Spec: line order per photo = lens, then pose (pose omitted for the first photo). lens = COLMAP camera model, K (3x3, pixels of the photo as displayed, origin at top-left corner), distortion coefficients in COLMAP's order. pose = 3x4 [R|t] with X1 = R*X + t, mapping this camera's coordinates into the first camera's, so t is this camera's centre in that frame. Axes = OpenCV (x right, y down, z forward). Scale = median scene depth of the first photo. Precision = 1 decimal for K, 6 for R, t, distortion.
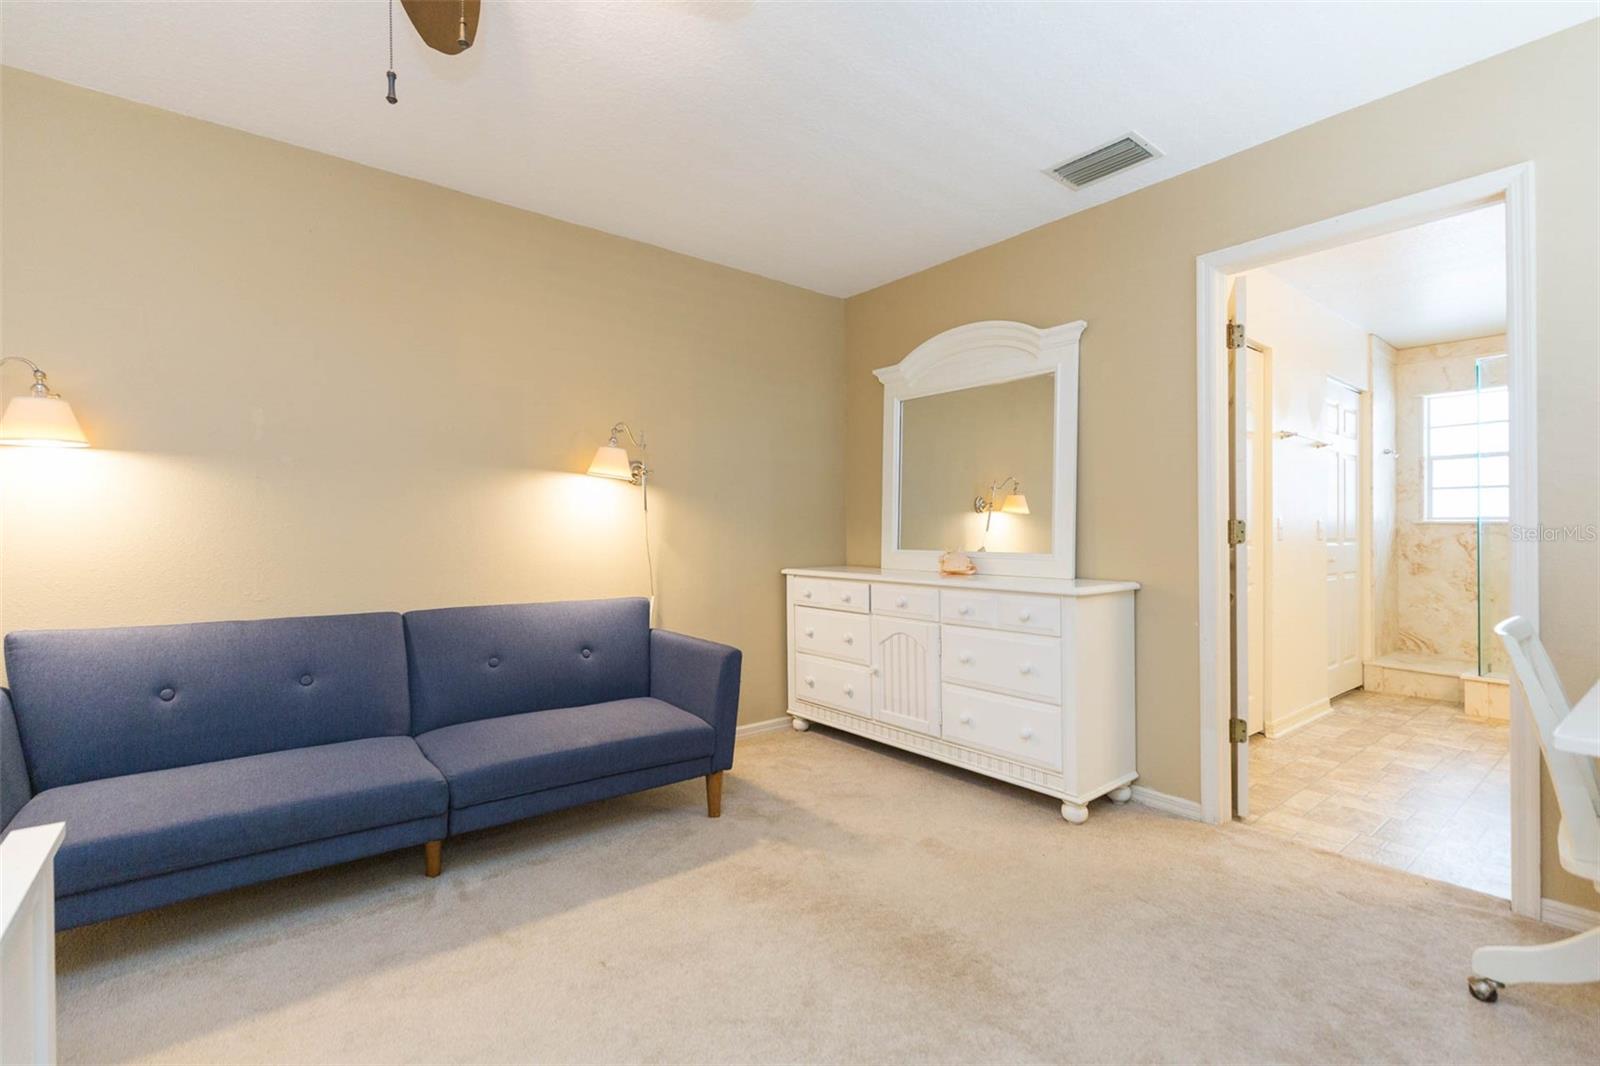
lens RADIAL K [[731.9, 0, 809.8], [0, 731.9, 535.4], [0, 0, 1]] dist [0.006925, -0.001190]
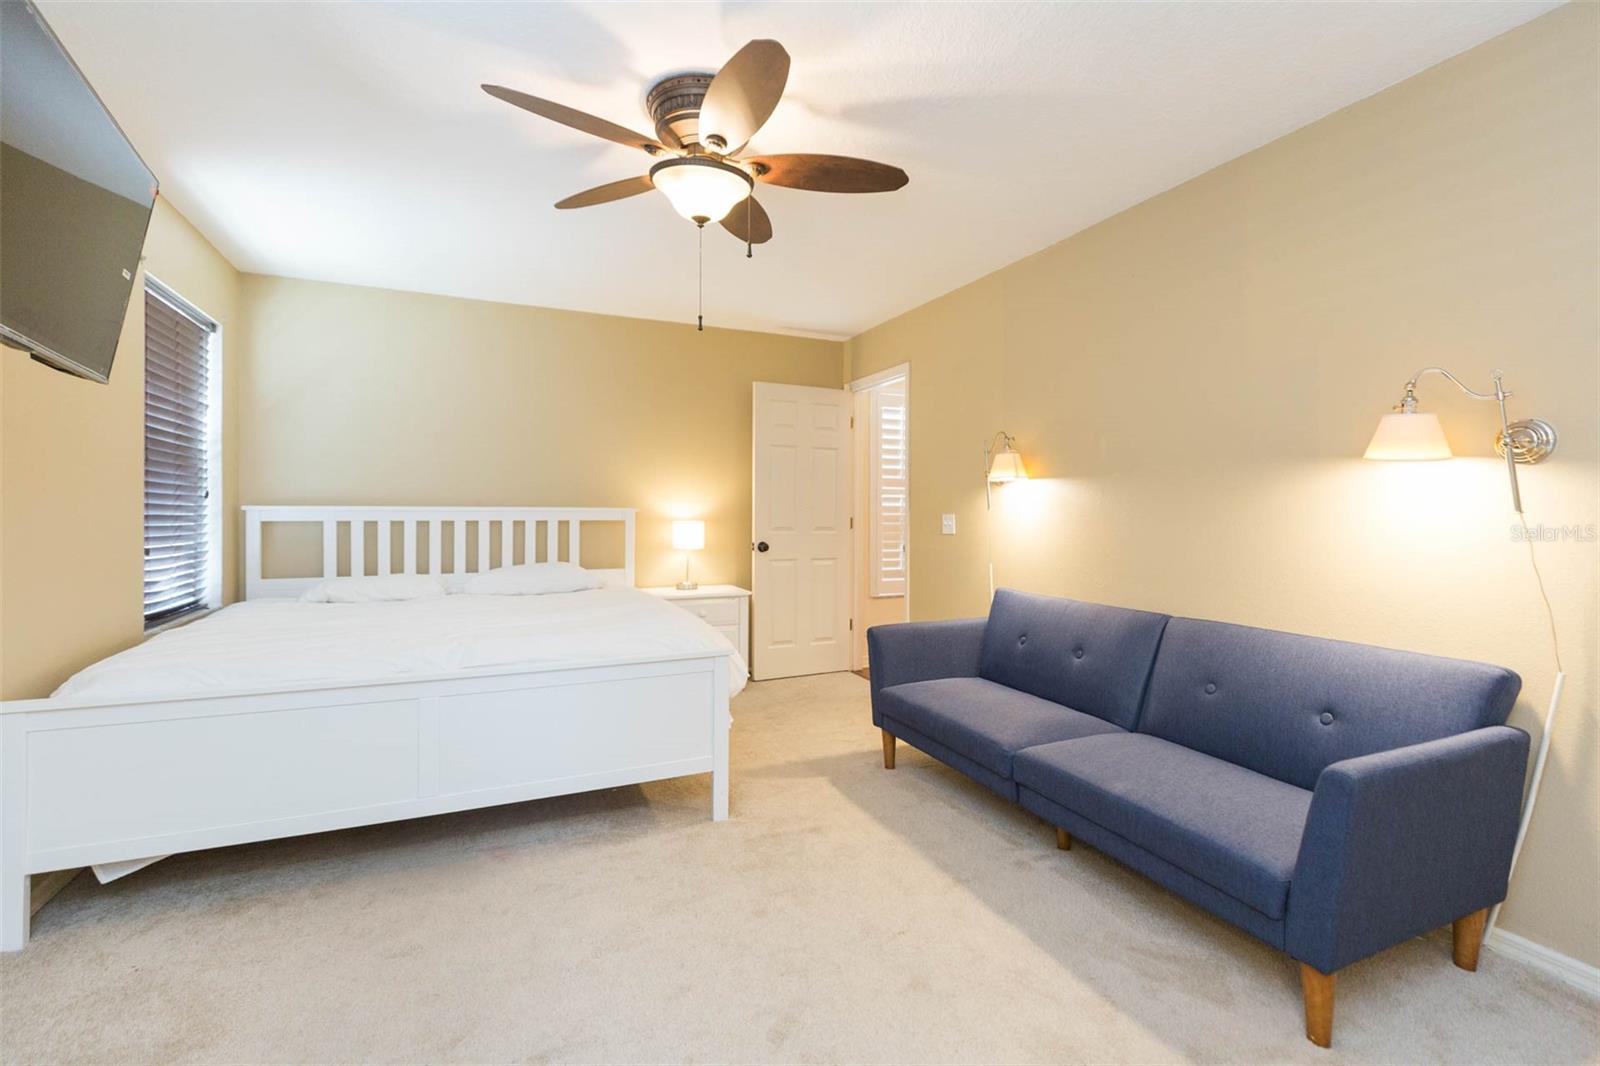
lens RADIAL K [[731.9, 0, 812.6], [0, 731.9, 525.0], [0, 0, 1]] dist [0.006925, -0.001190]
pose [[-0.263591, 0.004246, -0.964625, 0.366988], [-0.024493, 0.999638, 0.011093, -0.013837], [0.964324, 0.026551, -0.263391, 0.523456]]
